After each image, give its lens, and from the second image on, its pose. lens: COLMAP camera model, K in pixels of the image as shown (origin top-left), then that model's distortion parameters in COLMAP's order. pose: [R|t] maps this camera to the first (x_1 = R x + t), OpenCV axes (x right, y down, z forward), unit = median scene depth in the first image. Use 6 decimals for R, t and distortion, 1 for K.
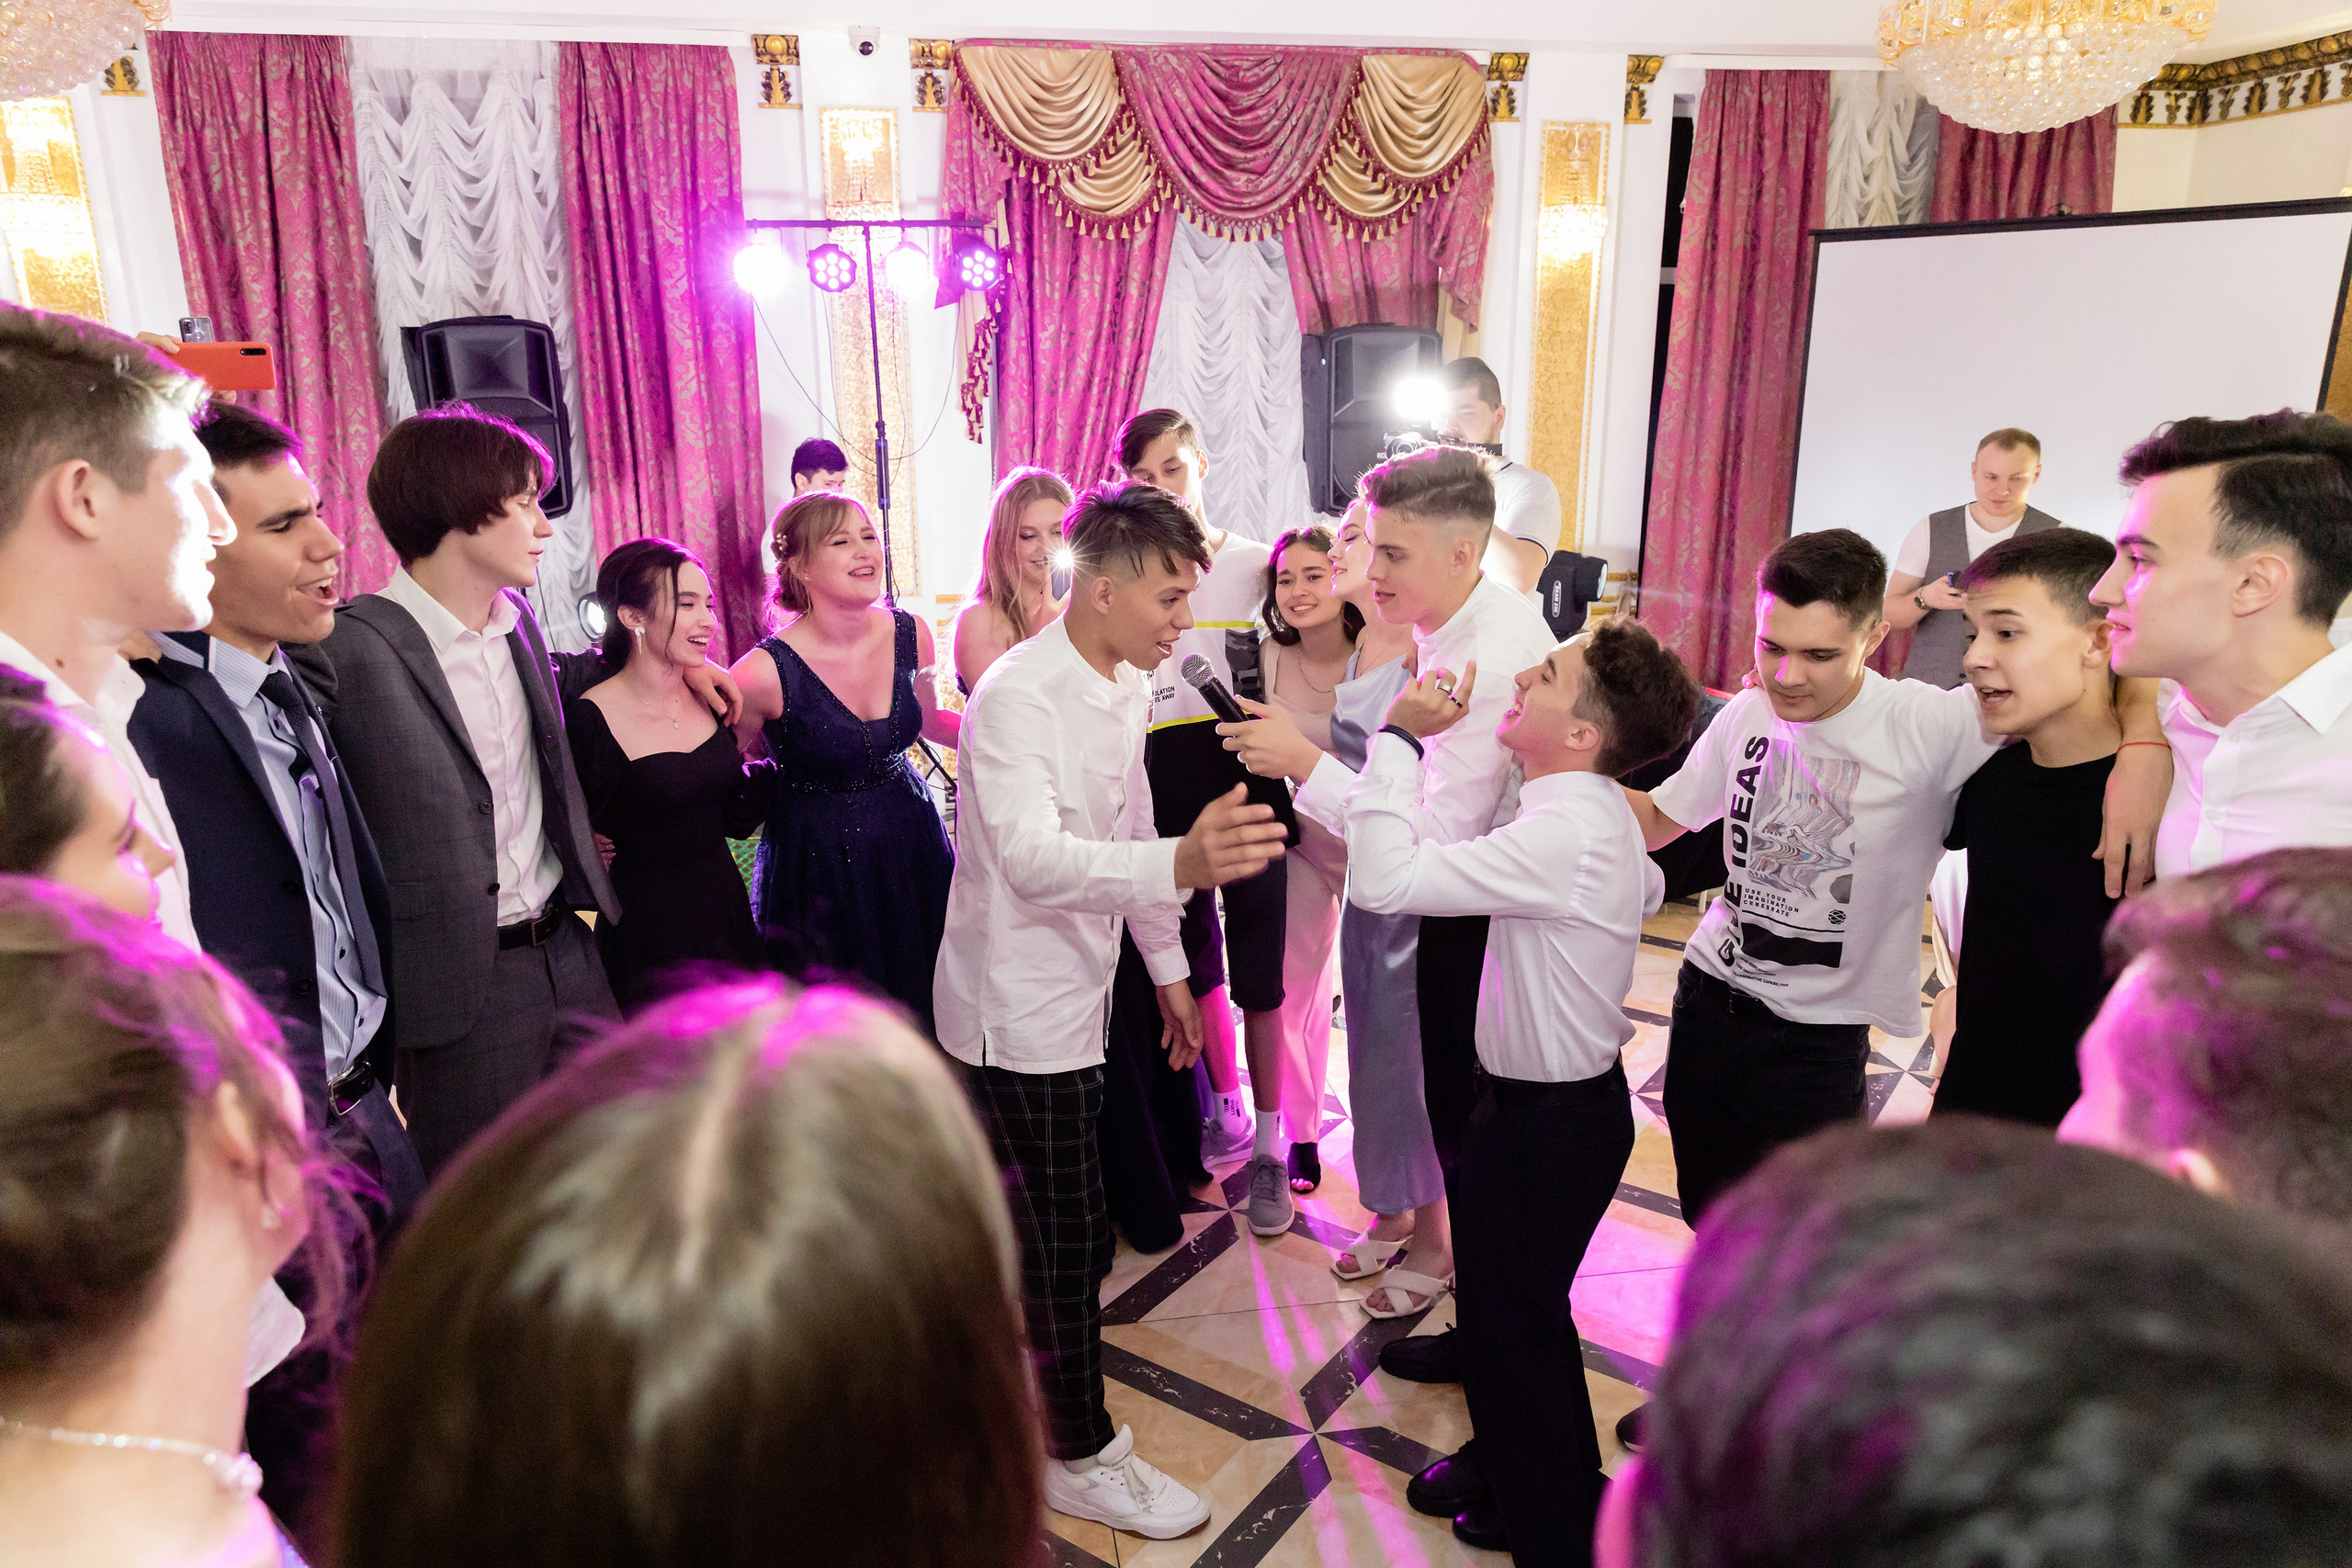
lens RADIAL K [[1619.9, 0, 1221.9], [0, 1619.9, 799.7], [0, 0, 1]] dist [0.001307, -0.002507]
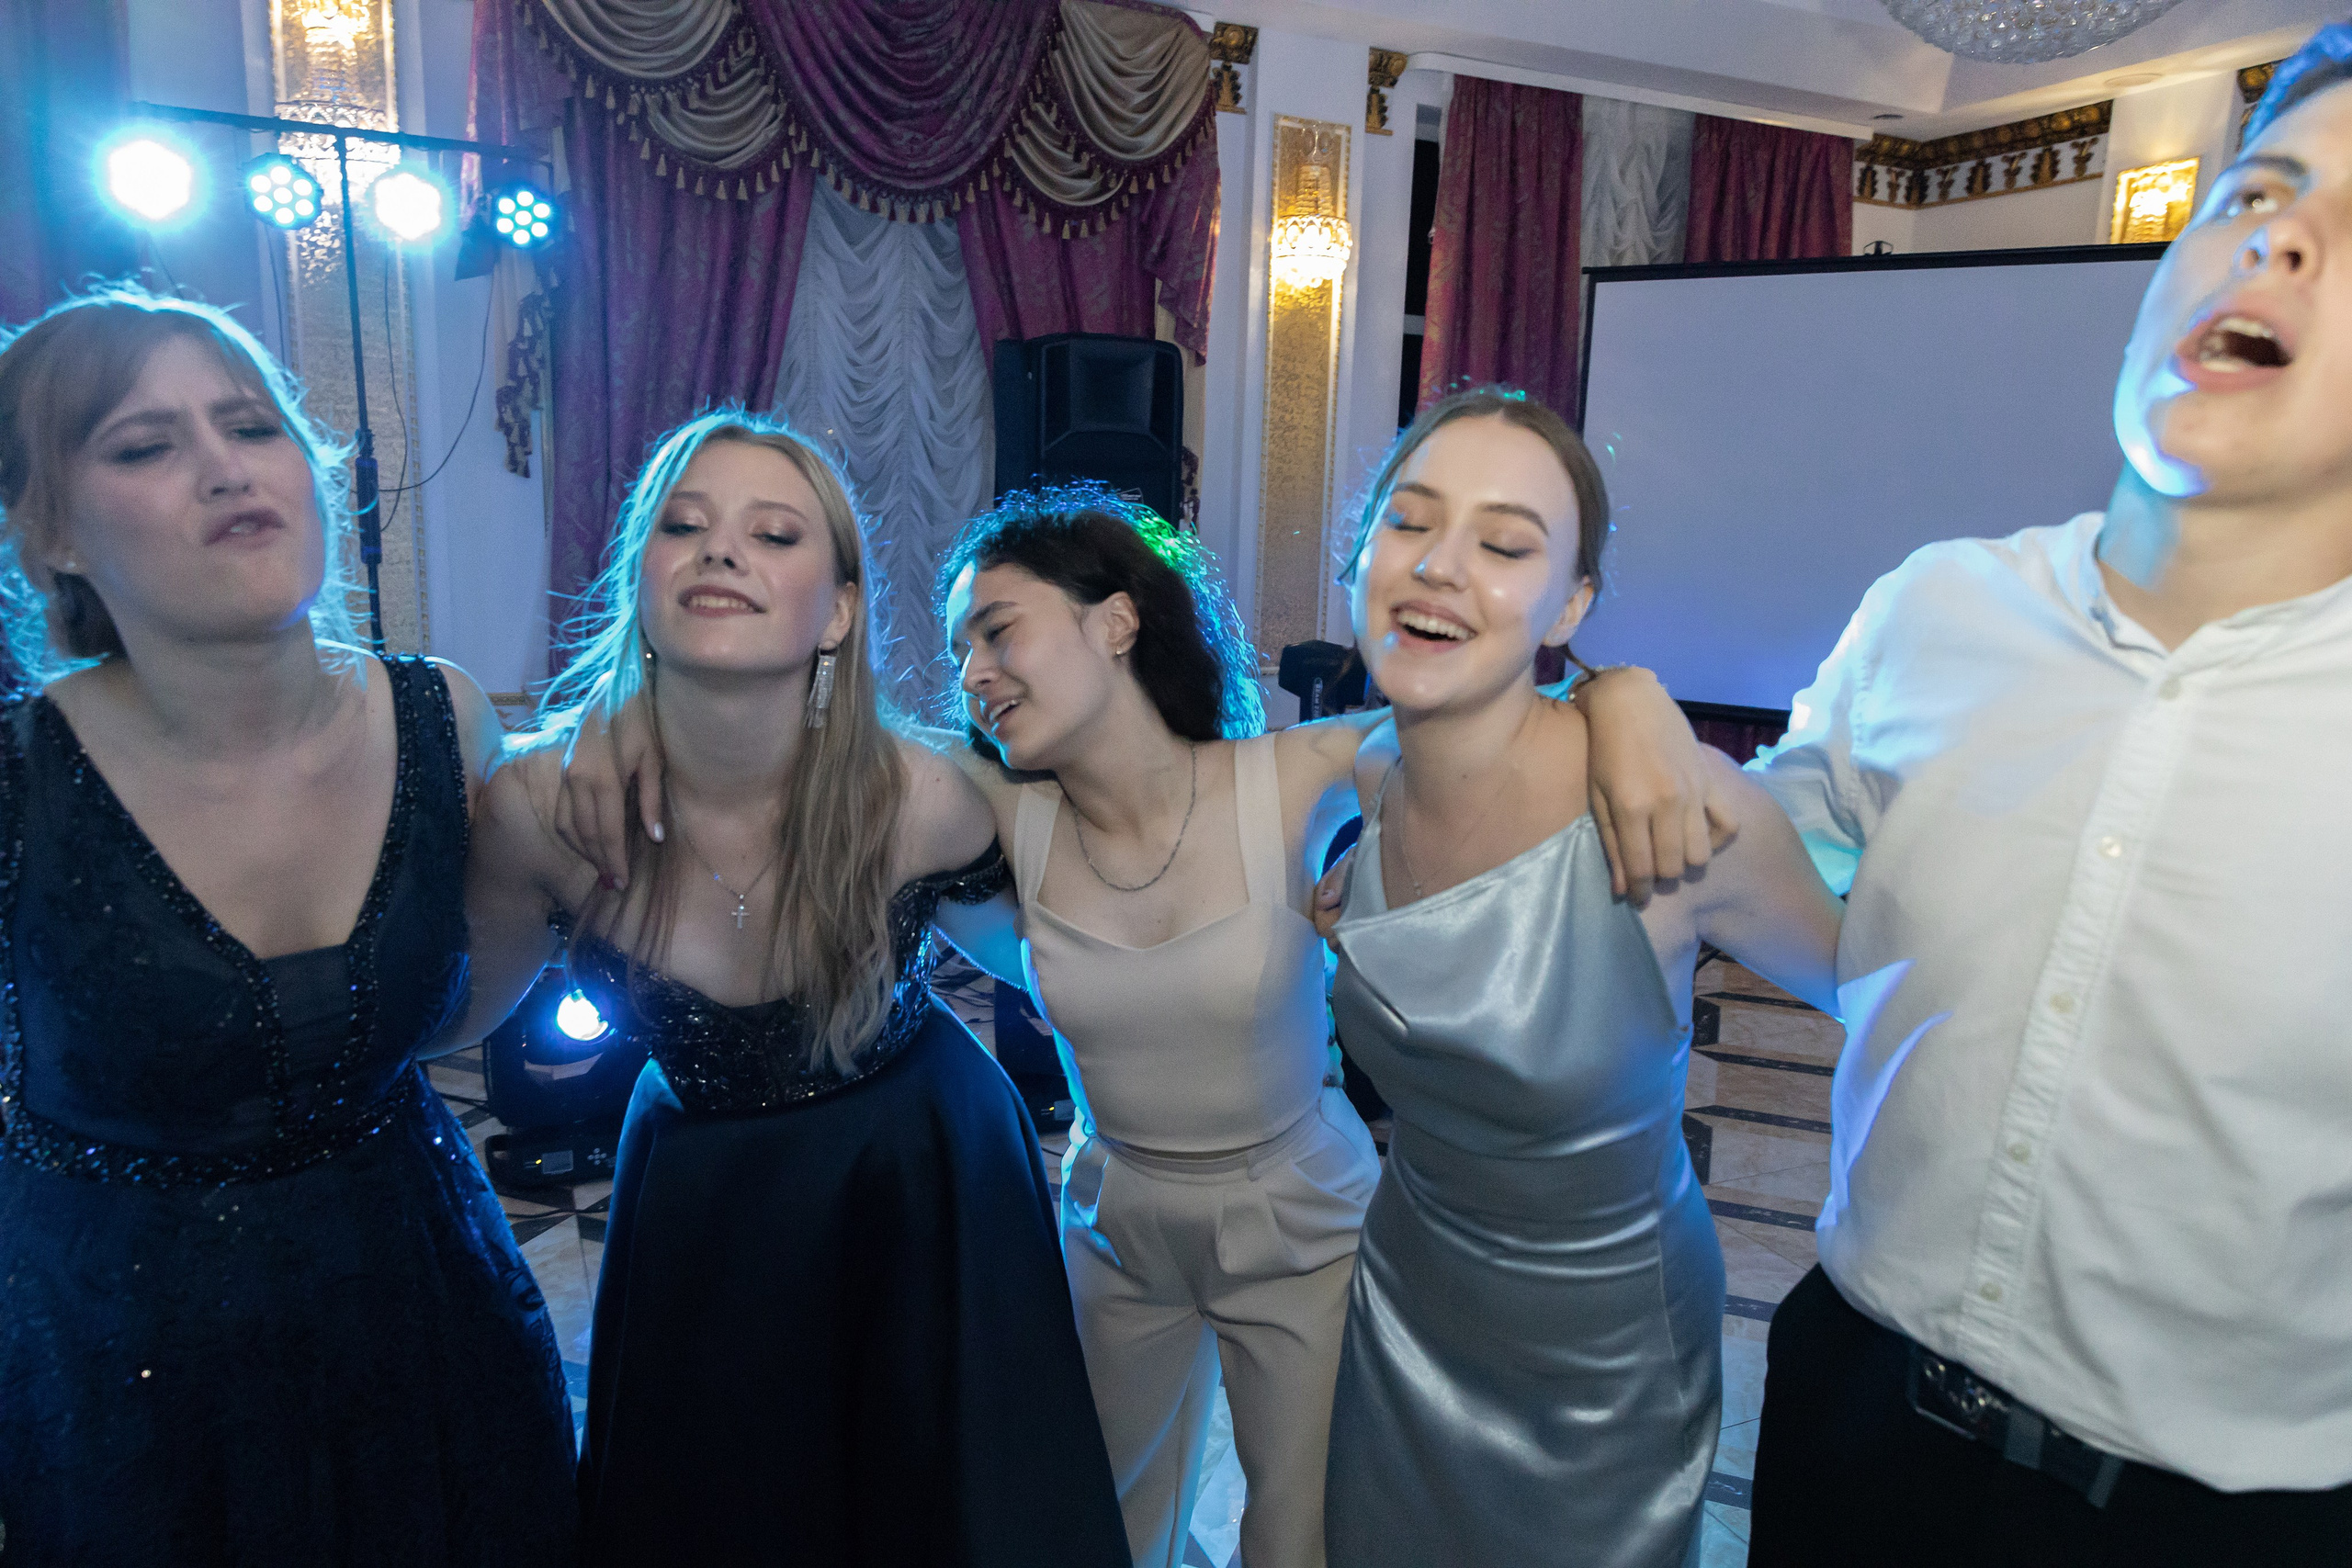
lens RADIAL K [[1619.9, 0, 1221.9], [0, 1619.9, 799.7], [0, 0, 1]] dist [0.001307, -0.002507]
pose [[0.966830, -0.015040, 0.254978, -0.040335], [0.035272, 0.996562, -0.074964, -0.019429], [-0.252974, 0.081471, 0.964037, 0.267207]]
